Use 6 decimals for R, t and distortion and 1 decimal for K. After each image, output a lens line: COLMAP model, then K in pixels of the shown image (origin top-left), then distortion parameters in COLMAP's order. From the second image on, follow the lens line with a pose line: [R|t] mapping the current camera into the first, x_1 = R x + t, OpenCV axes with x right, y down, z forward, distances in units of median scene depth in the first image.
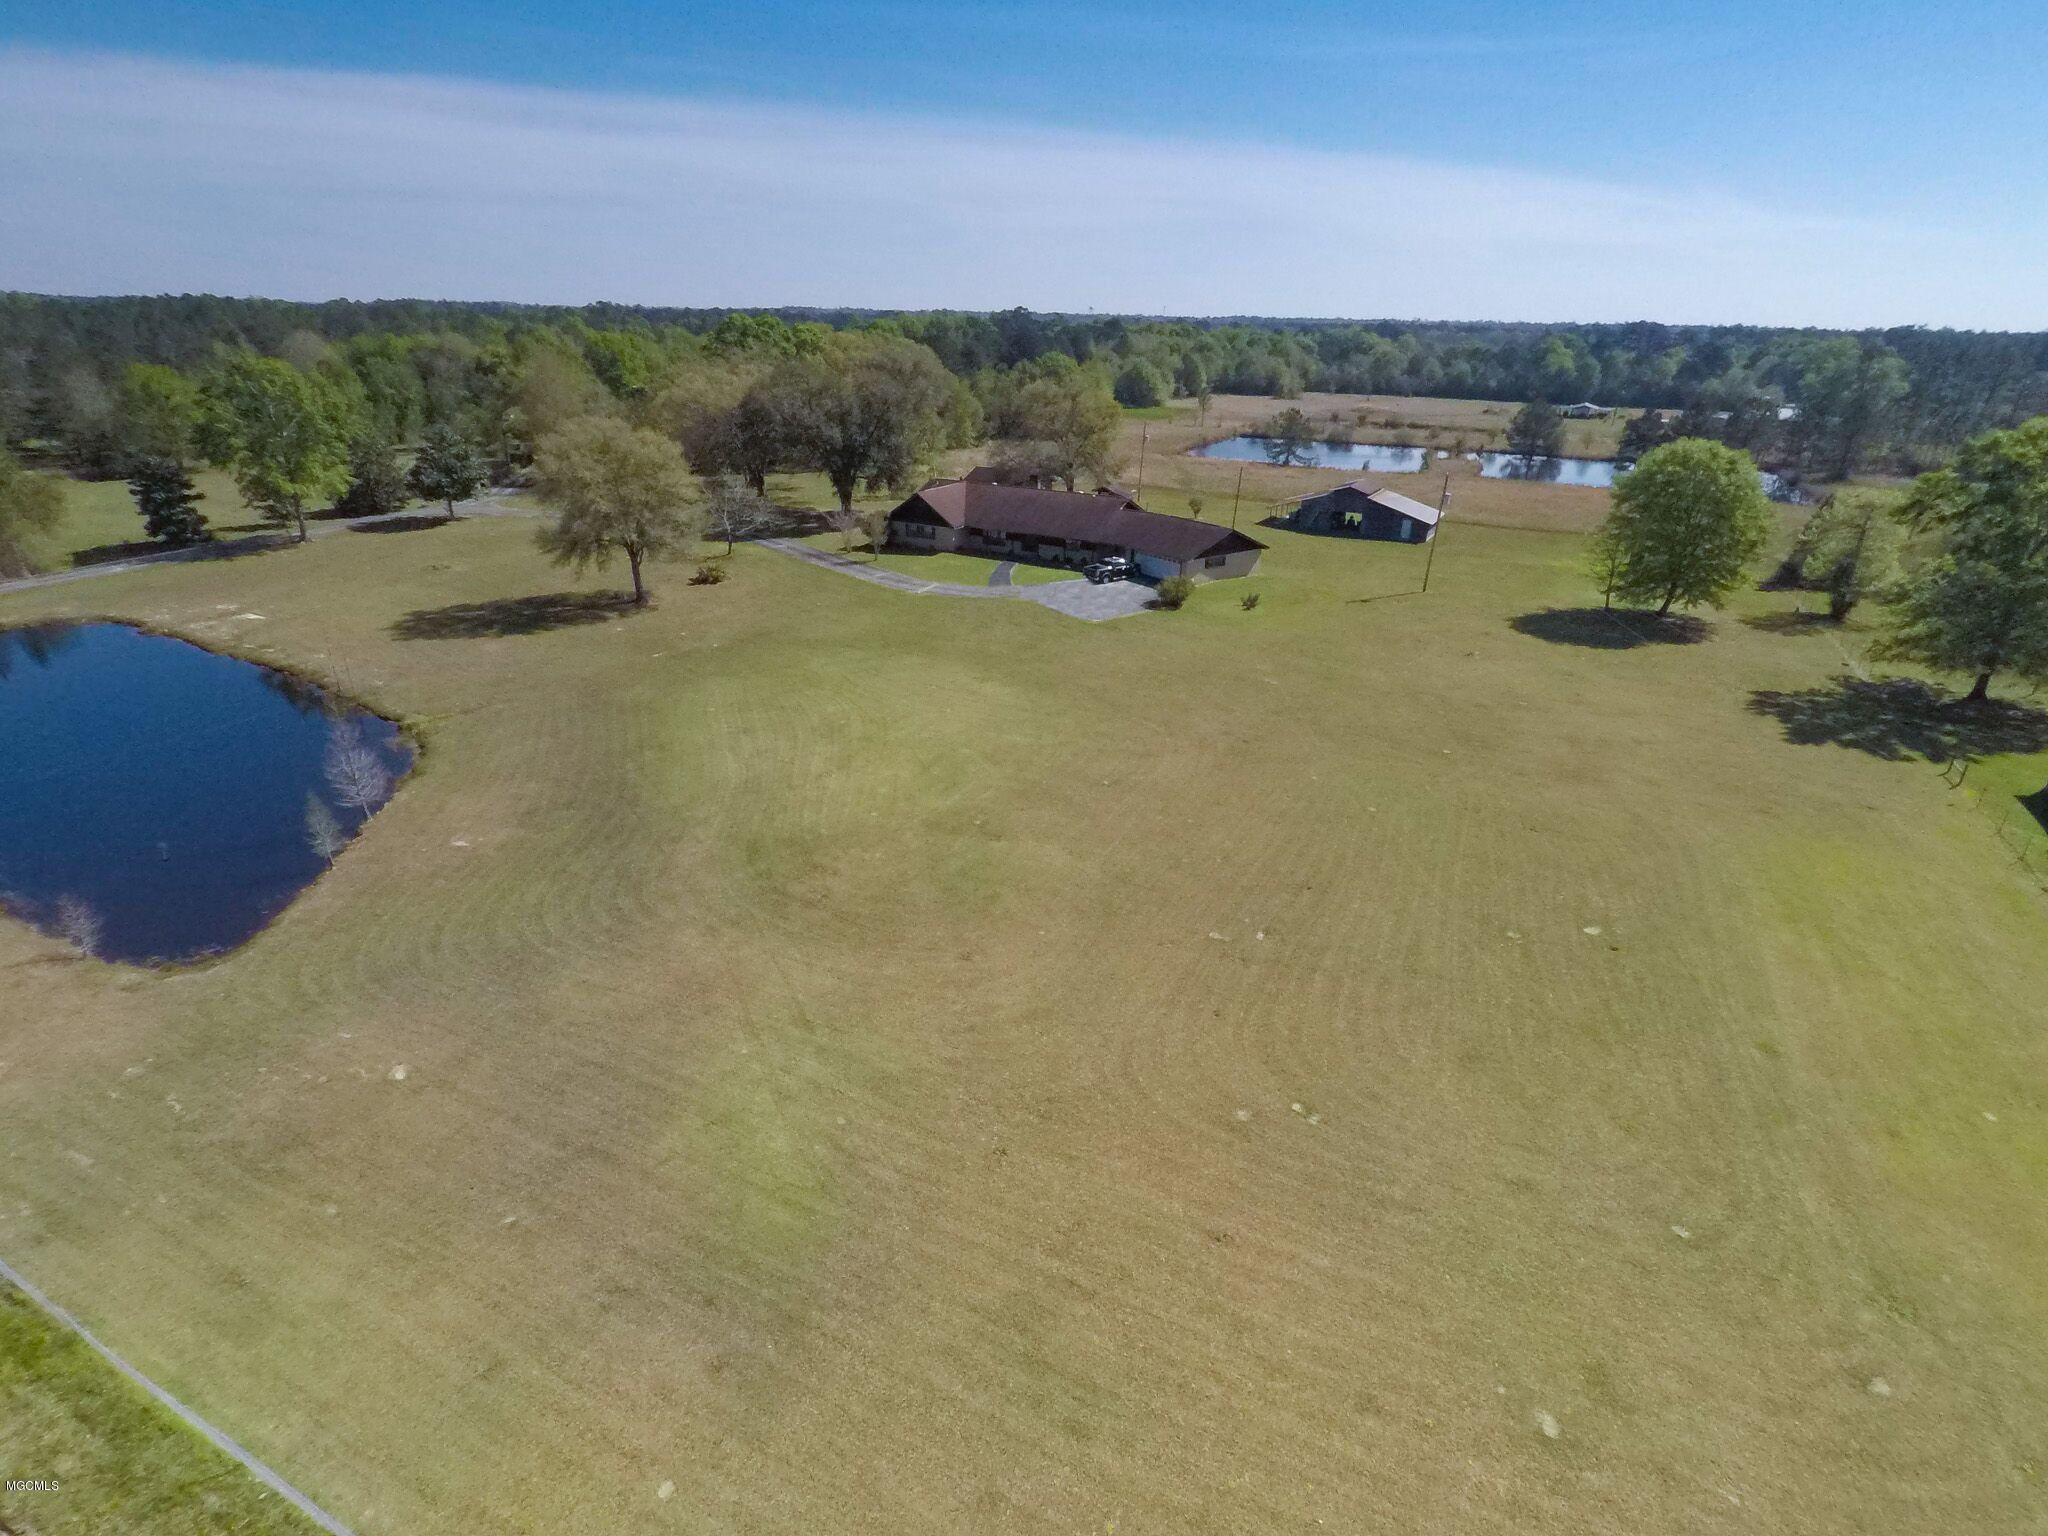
lens RADIAL K [[996.6, 0, 1025.7], [0, 996.6, 770.1], [0, 0, 1]] dist [-0.011099, -0.009604]
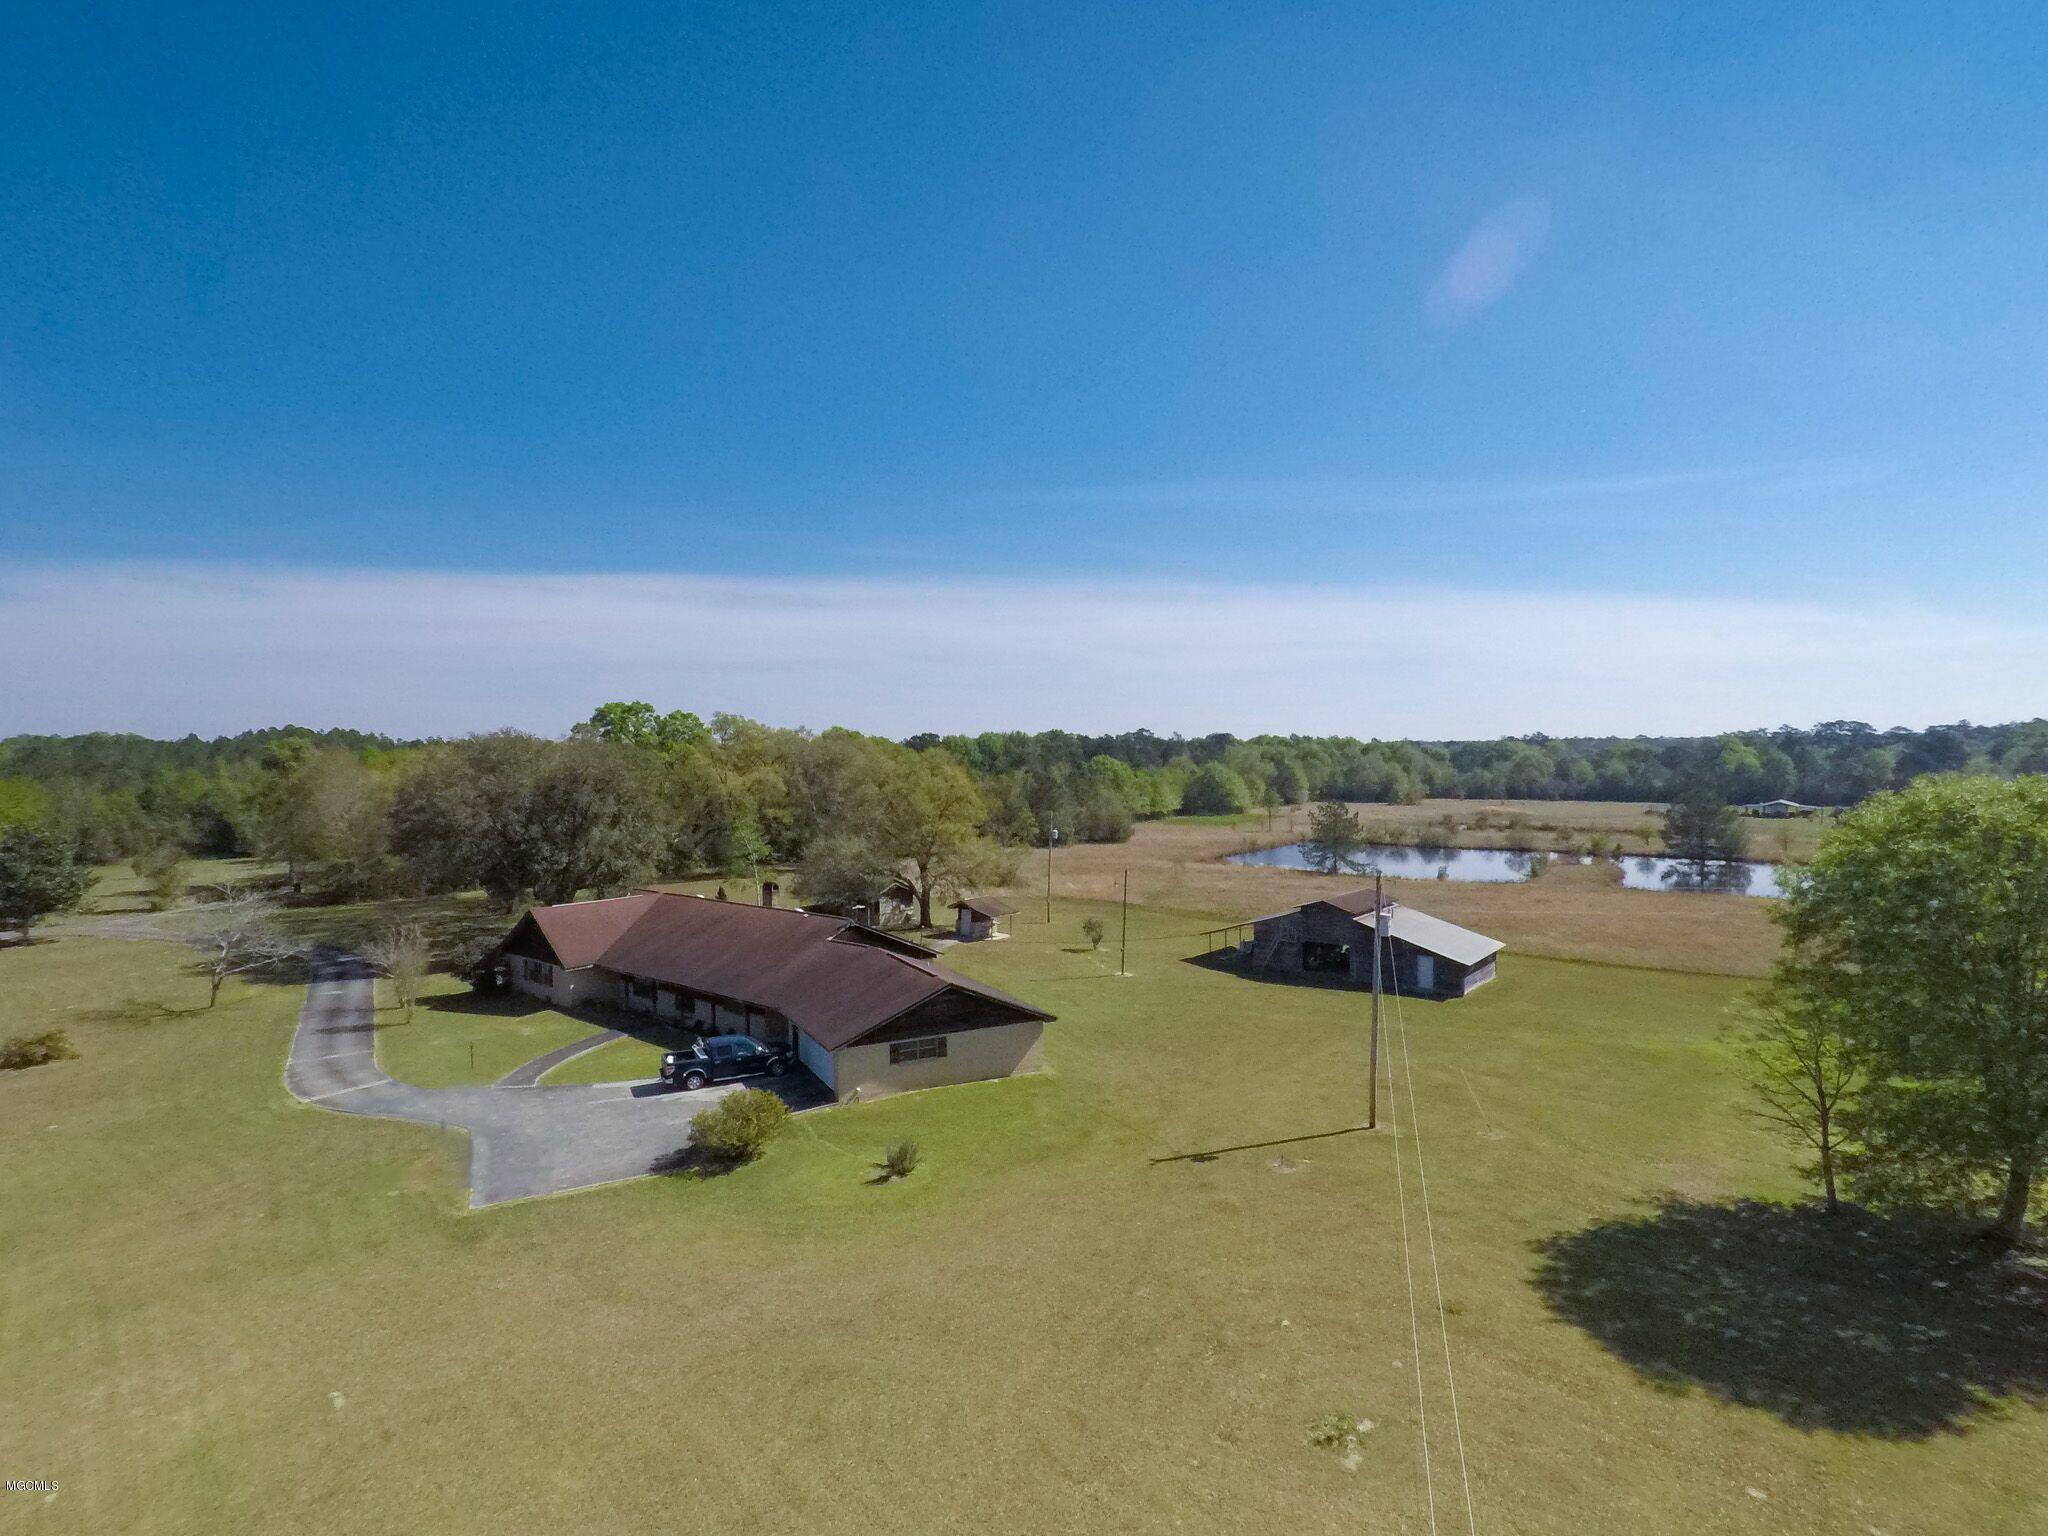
lens RADIAL K [[996.6, 0, 1026.4], [0, 996.6, 774.1], [0, 0, 1]] dist [-0.011099, -0.009604]
pose [[0.984111, -0.021352, -0.176266, 0.144298], [-0.049940, 0.919378, -0.390191, -0.062962], [0.170386, 0.392794, 0.903704, 0.222091]]
